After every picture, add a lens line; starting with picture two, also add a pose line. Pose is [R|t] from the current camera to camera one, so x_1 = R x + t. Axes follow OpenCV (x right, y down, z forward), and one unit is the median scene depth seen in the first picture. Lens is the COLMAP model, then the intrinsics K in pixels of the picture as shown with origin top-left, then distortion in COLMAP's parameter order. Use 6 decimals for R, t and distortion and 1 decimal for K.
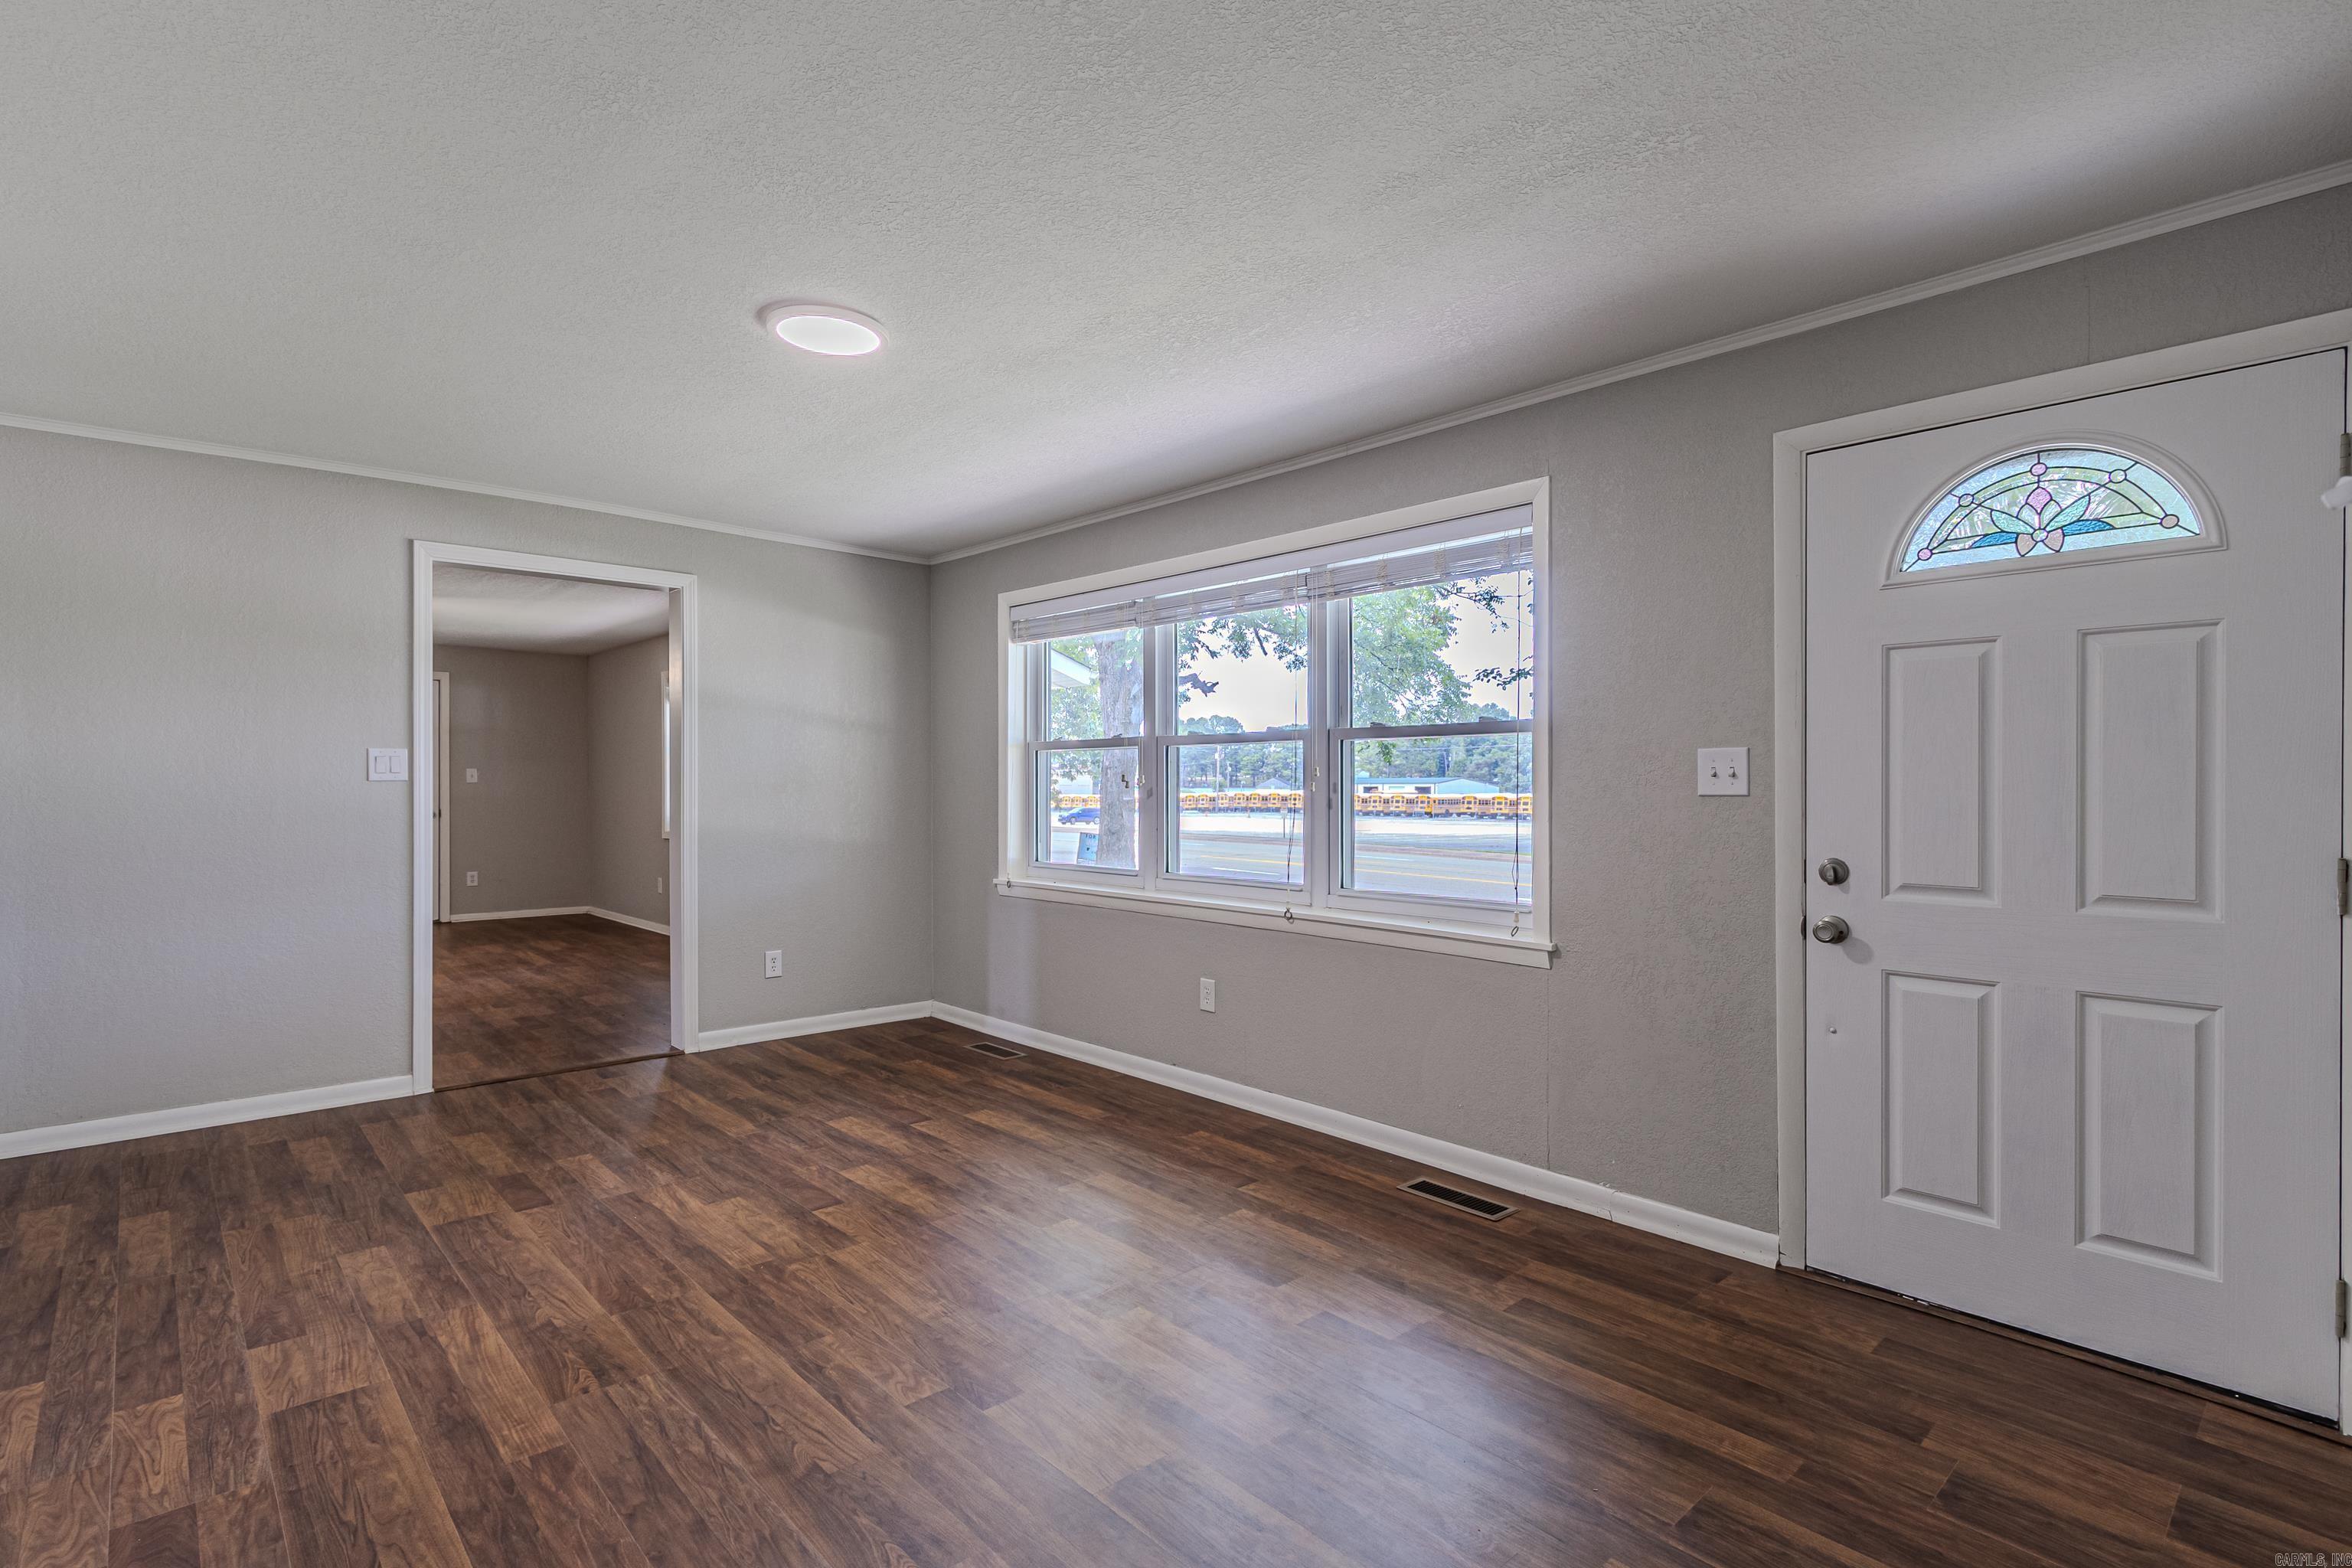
lens RADIAL K [[1104.2, 0, 1176.0], [0, 1104.2, 784.0], [0, 0, 1]] dist [0.001048, -0.001295]
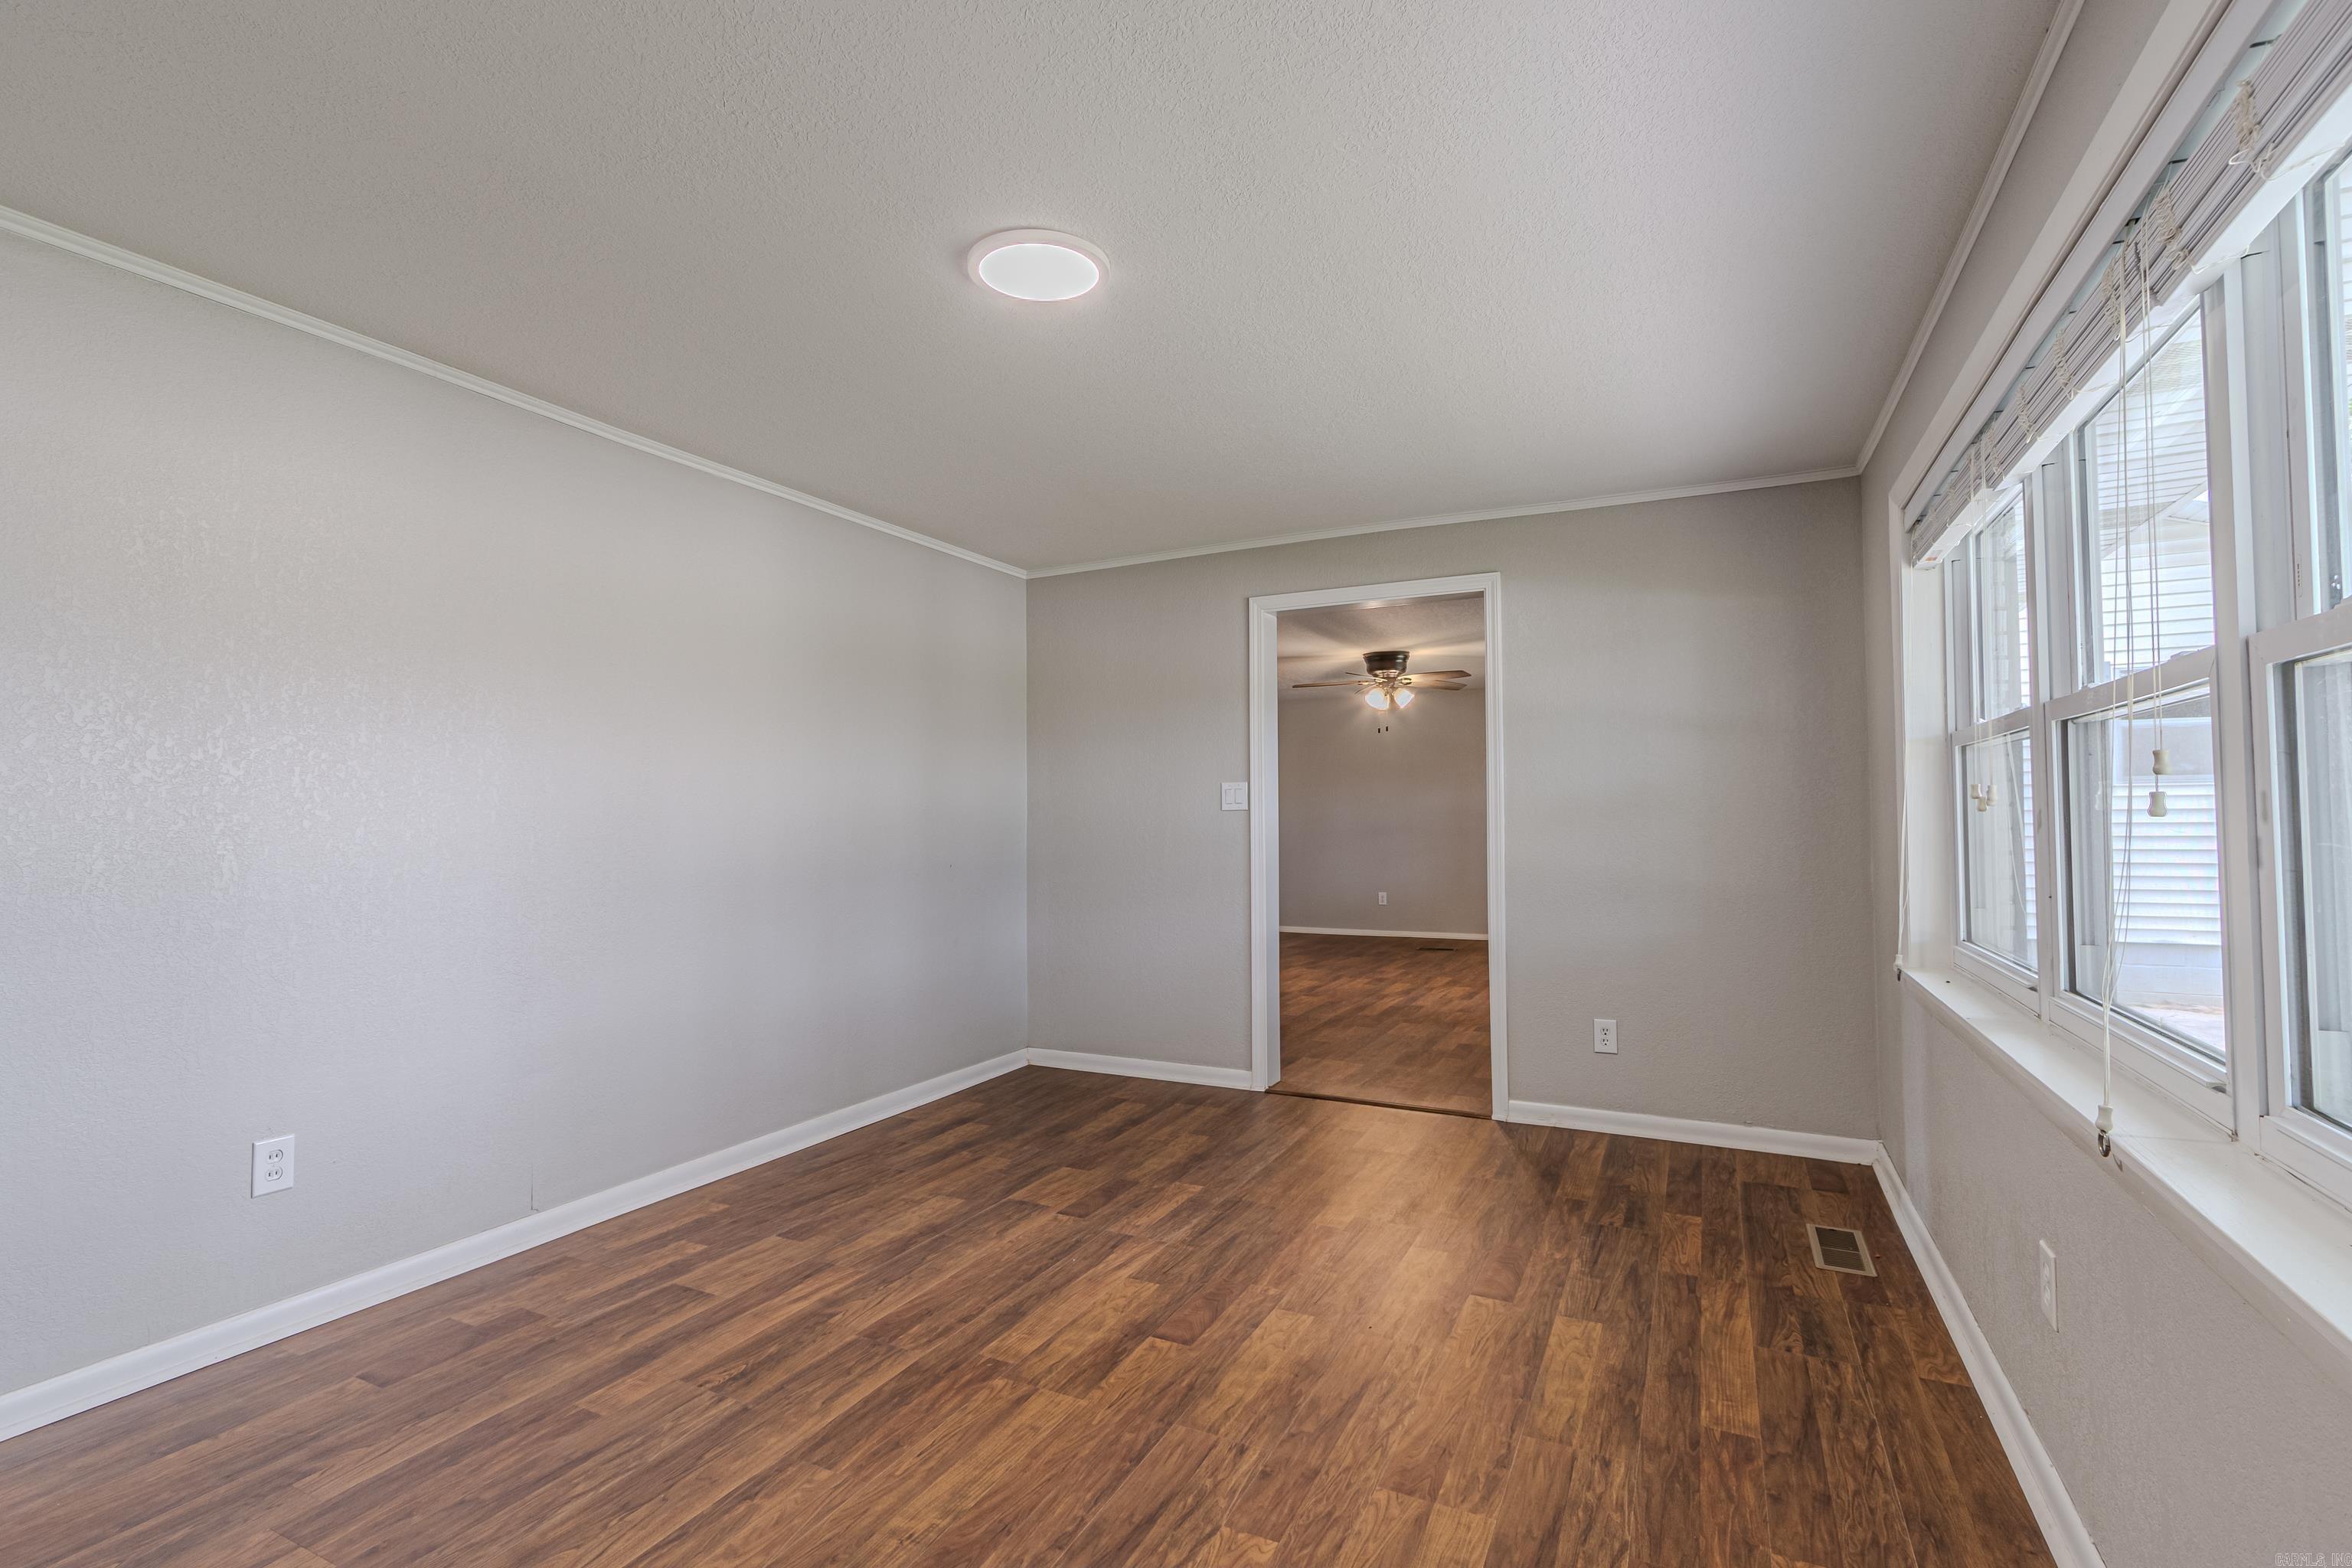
lens RADIAL K [[1080.1, 0, 1188.2], [0, 1080.1, 819.3], [0, 0, 1]] dist [0.002566, -0.000020]
pose [[0.359828, -0.001370, -0.933018, 0.446052], [0.007502, 0.999971, 0.001425, 0.007384], [0.932989, -0.007513, 0.359828, 0.789423]]
